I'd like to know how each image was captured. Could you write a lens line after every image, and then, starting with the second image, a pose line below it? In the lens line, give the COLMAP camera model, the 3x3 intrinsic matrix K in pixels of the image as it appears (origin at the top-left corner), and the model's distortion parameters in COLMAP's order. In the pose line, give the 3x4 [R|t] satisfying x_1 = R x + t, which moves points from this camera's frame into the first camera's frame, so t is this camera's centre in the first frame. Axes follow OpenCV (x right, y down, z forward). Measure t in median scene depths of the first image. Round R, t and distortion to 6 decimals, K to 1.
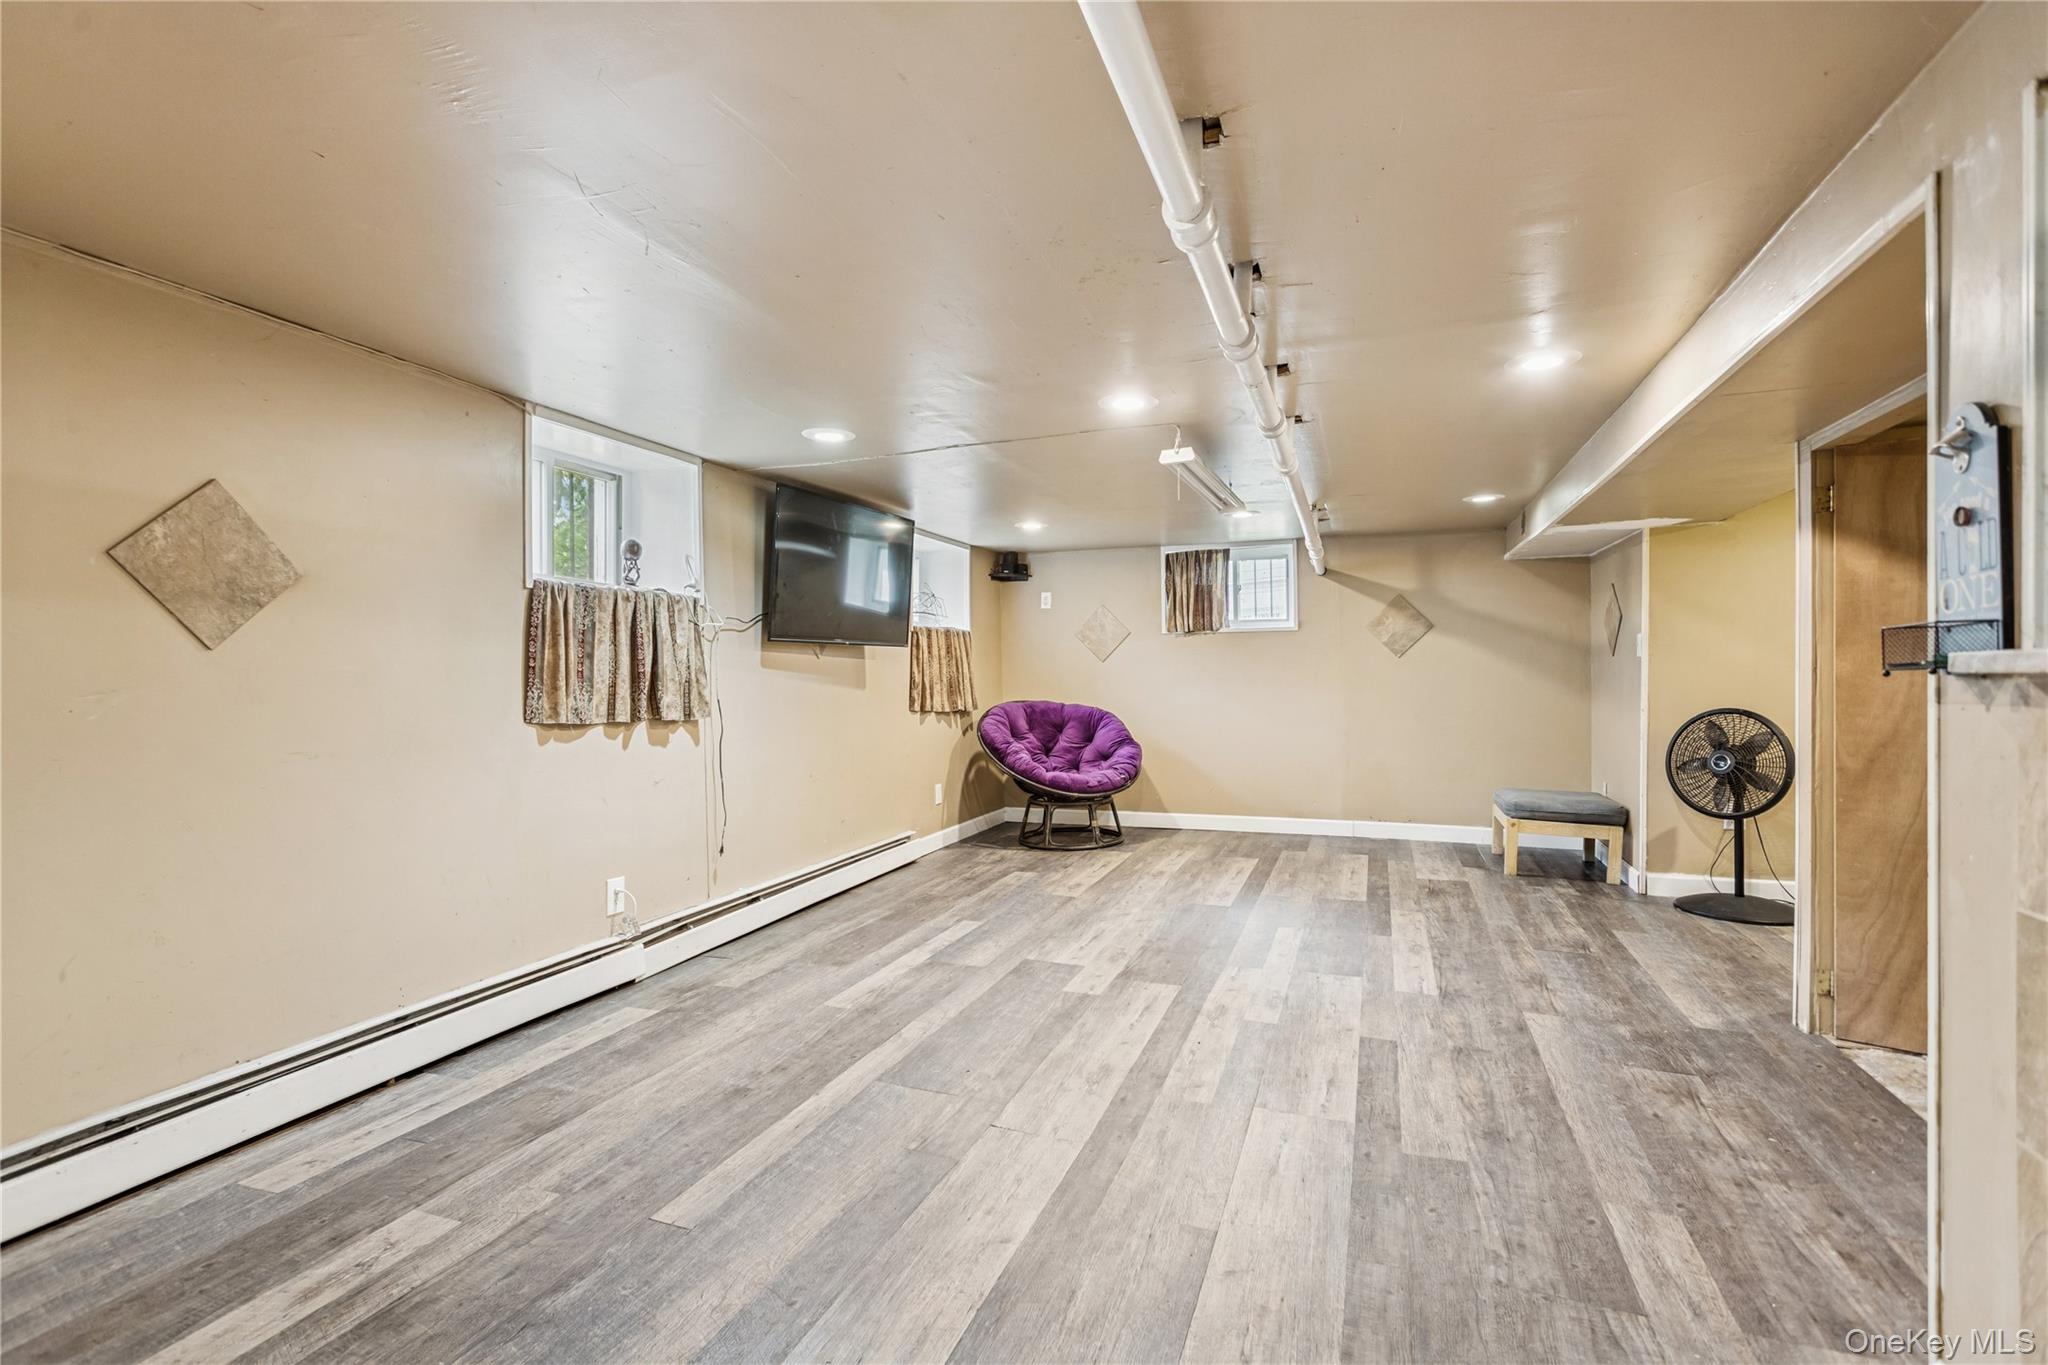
lens RADIAL K [[966.0, 0, 1017.4], [0, 966.0, 686.9], [0, 0, 1]] dist [0.000919, 0.001375]
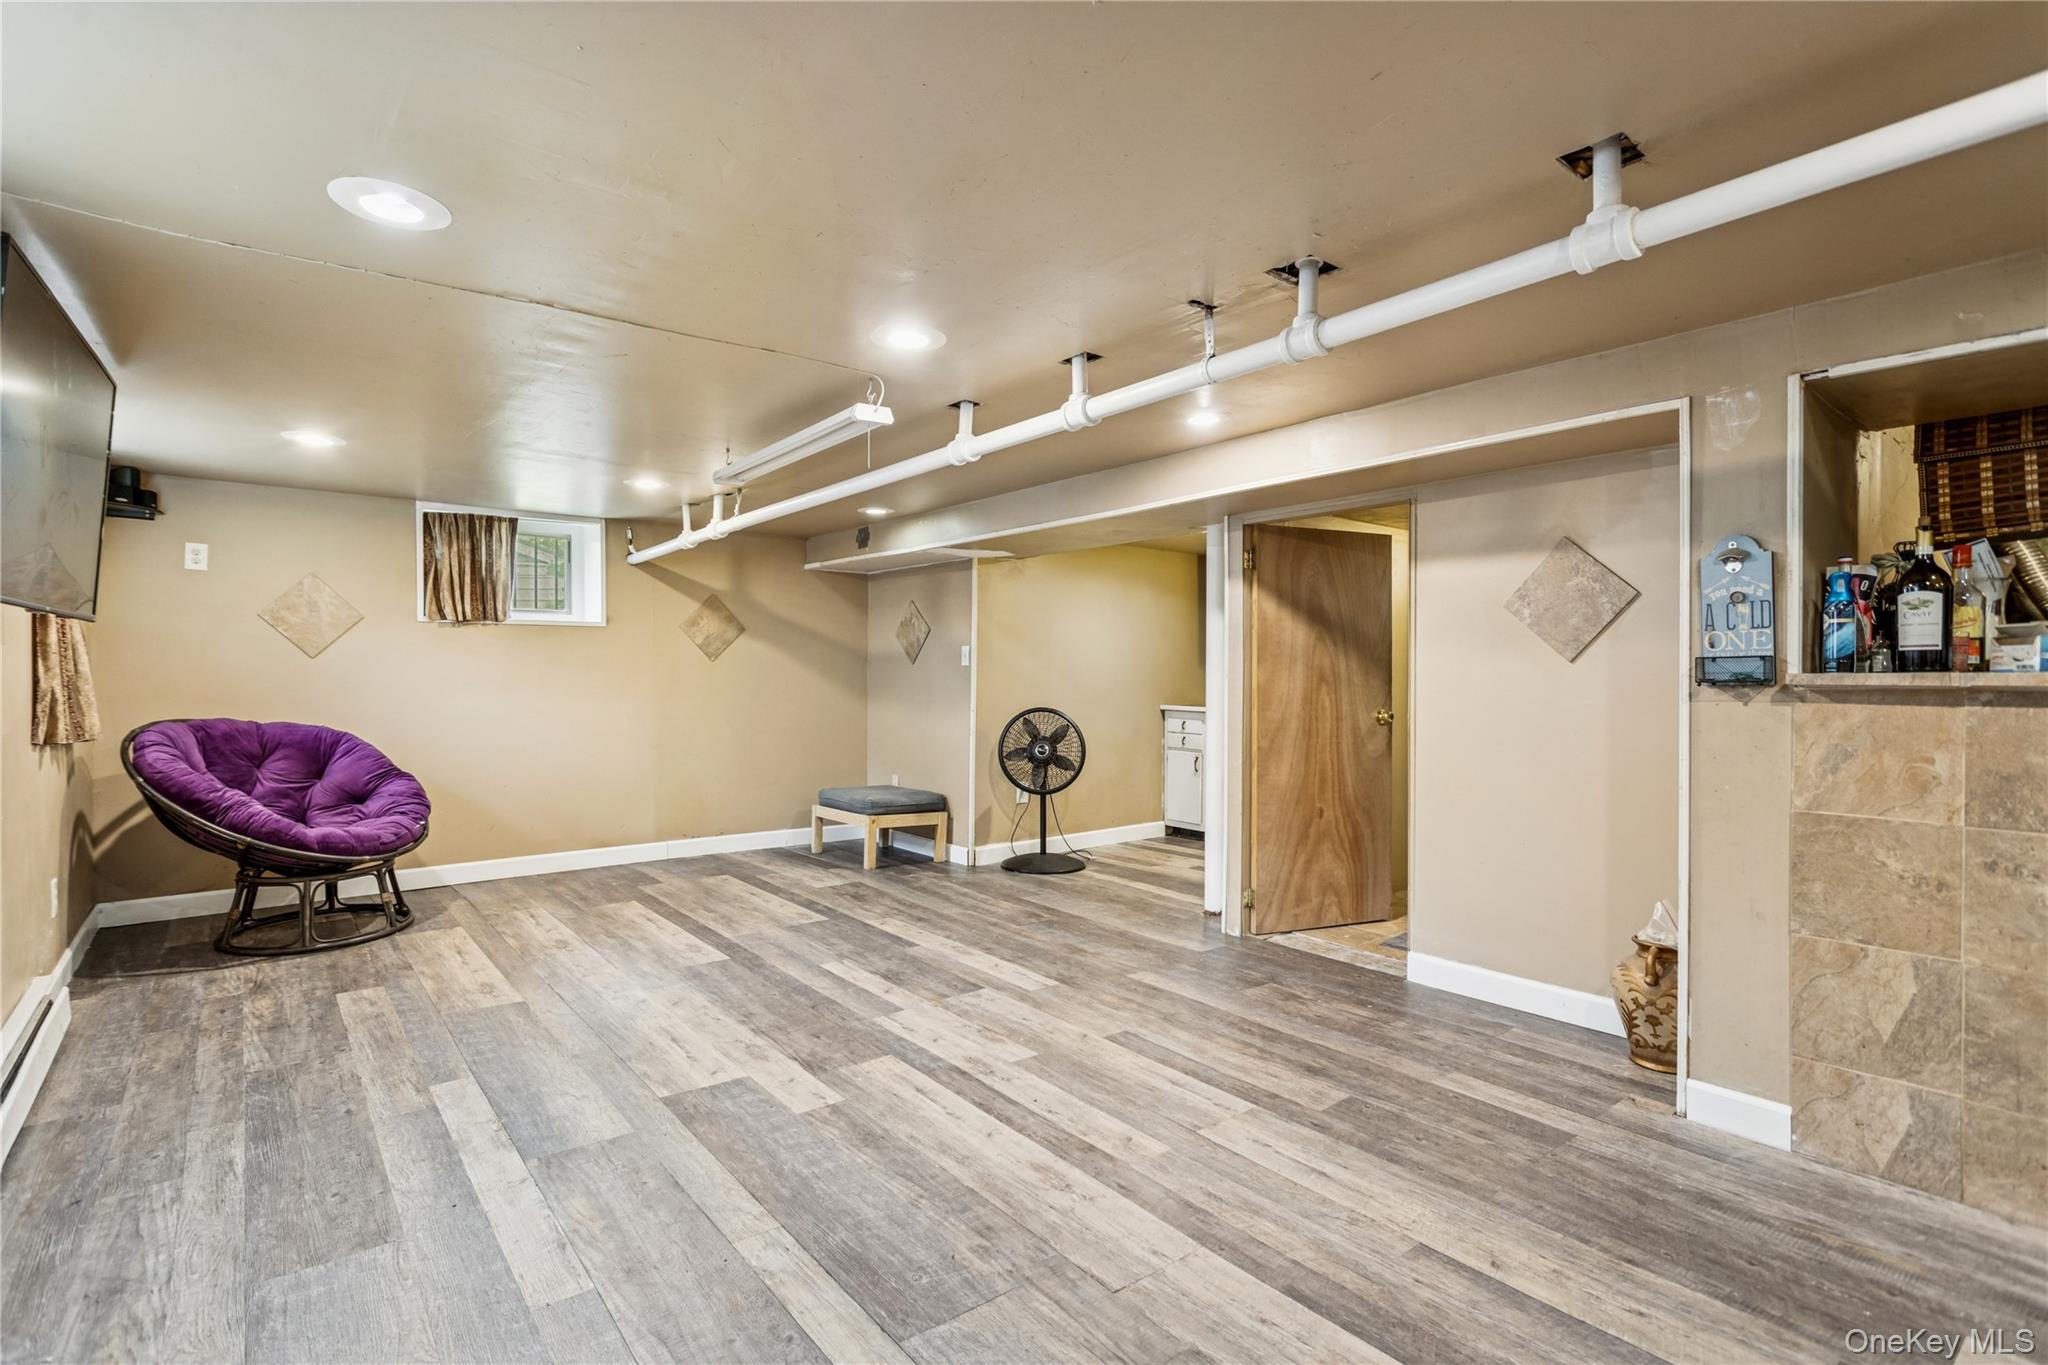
lens RADIAL K [[971.0, 0, 1018.2], [0, 971.0, 682.3], [0, 0, 1]] dist [0.001294, 0.001251]
pose [[0.512660, 0.002641, 0.858588, -0.521927], [0.004483, 0.999973, -0.005753, -0.005634], [-0.858580, 0.006798, 0.512635, 0.505217]]
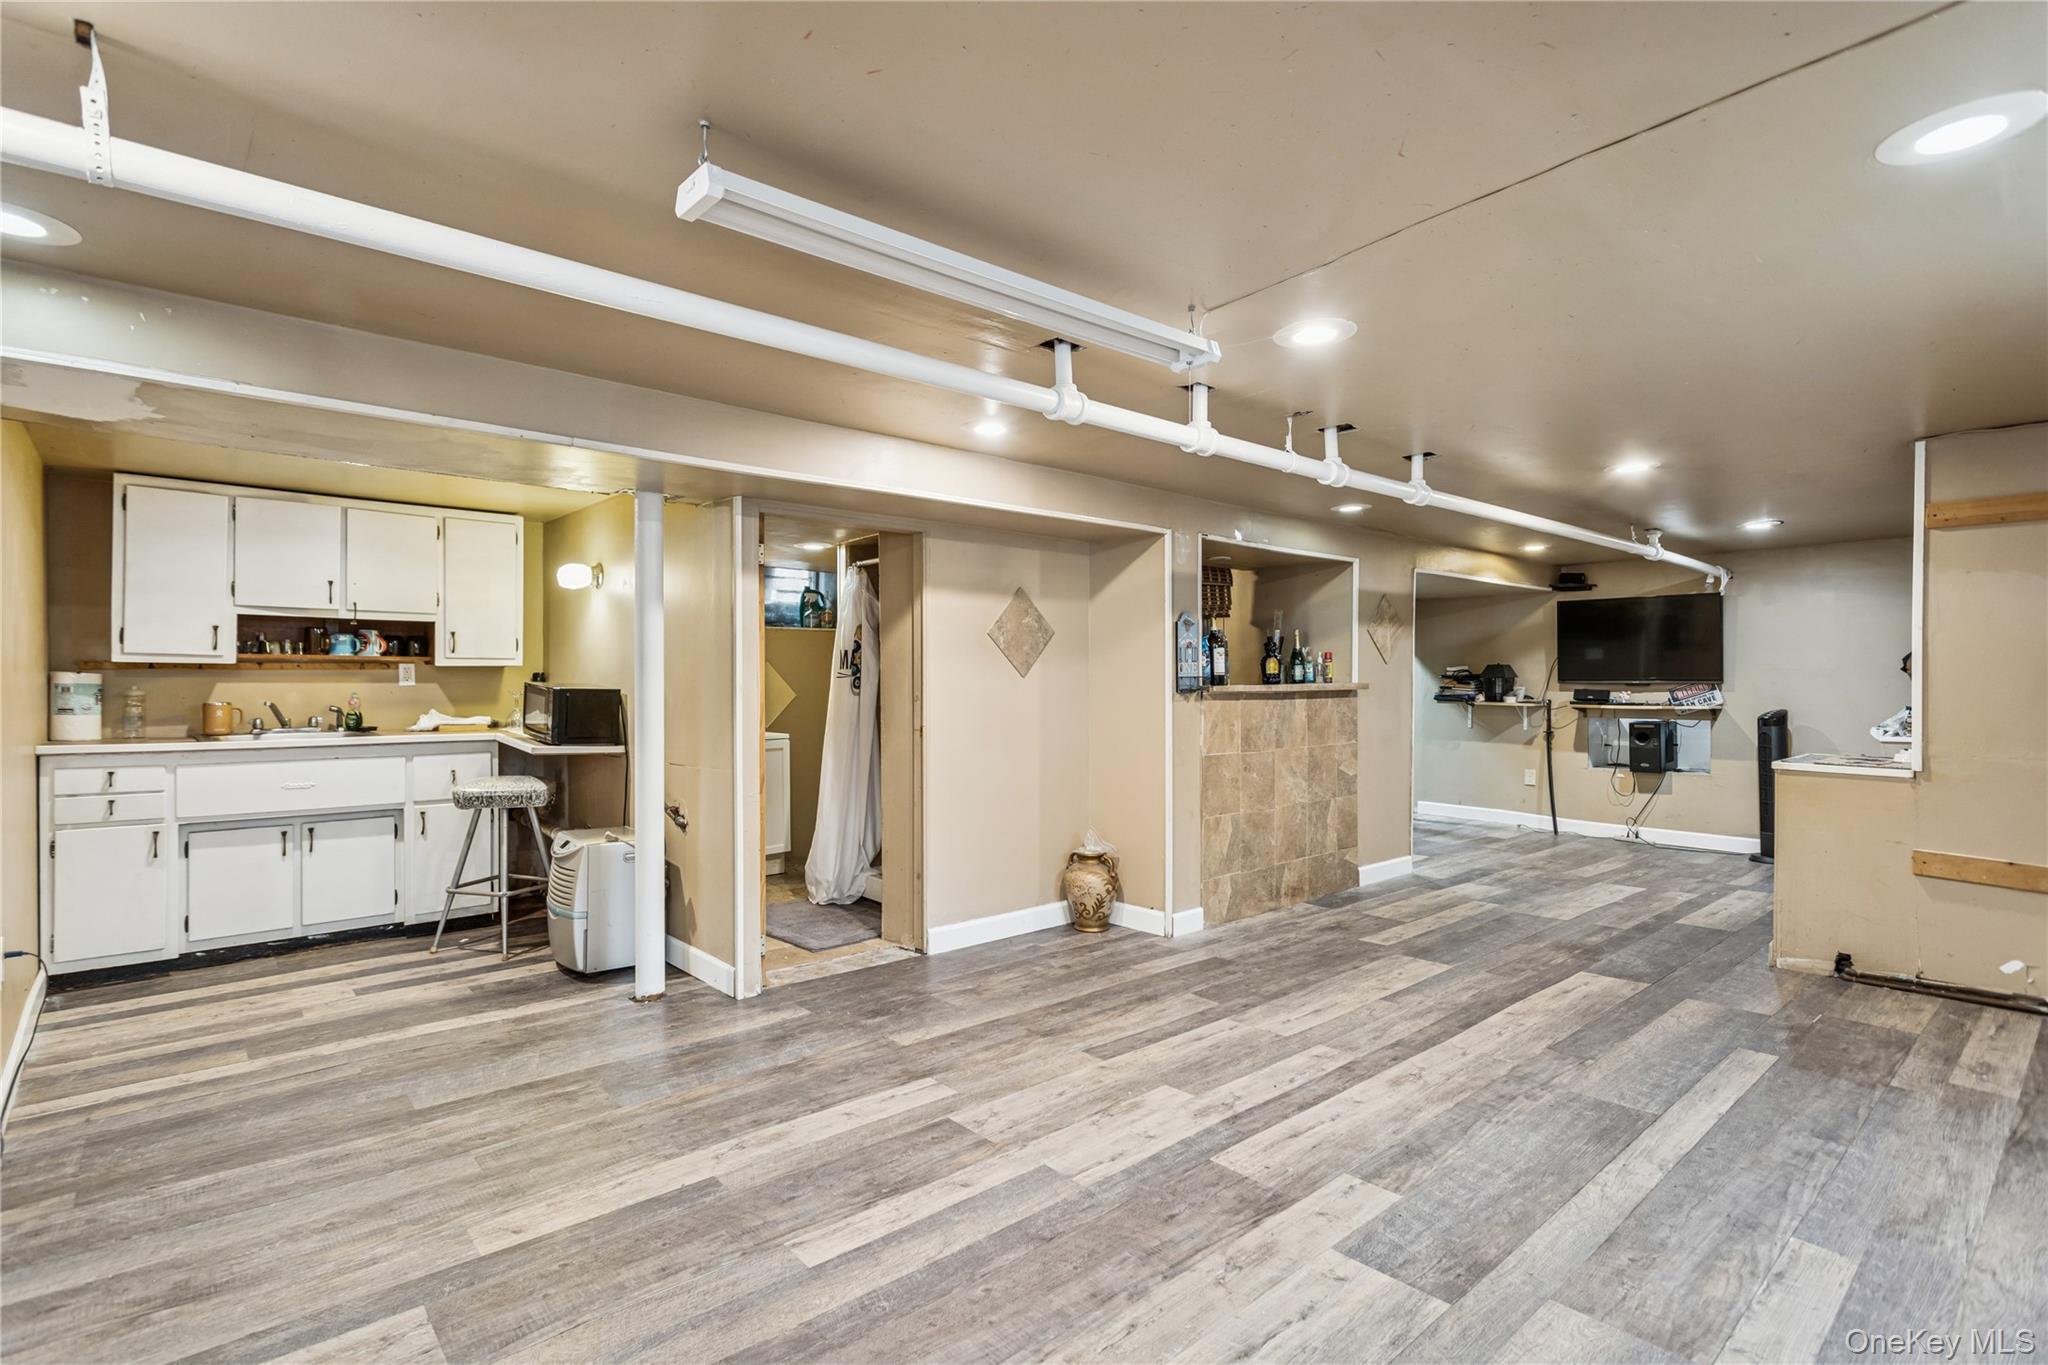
lens RADIAL K [[971.0, 0, 1018.2], [0, 971.0, 682.3], [0, 0, 1]] dist [0.001294, 0.001251]
pose [[-0.881603, 0.008853, 0.471909, -0.036751], [0.012598, 0.999909, 0.004777, -0.028903], [-0.471824, 0.010157, -0.881634, 1.759800]]
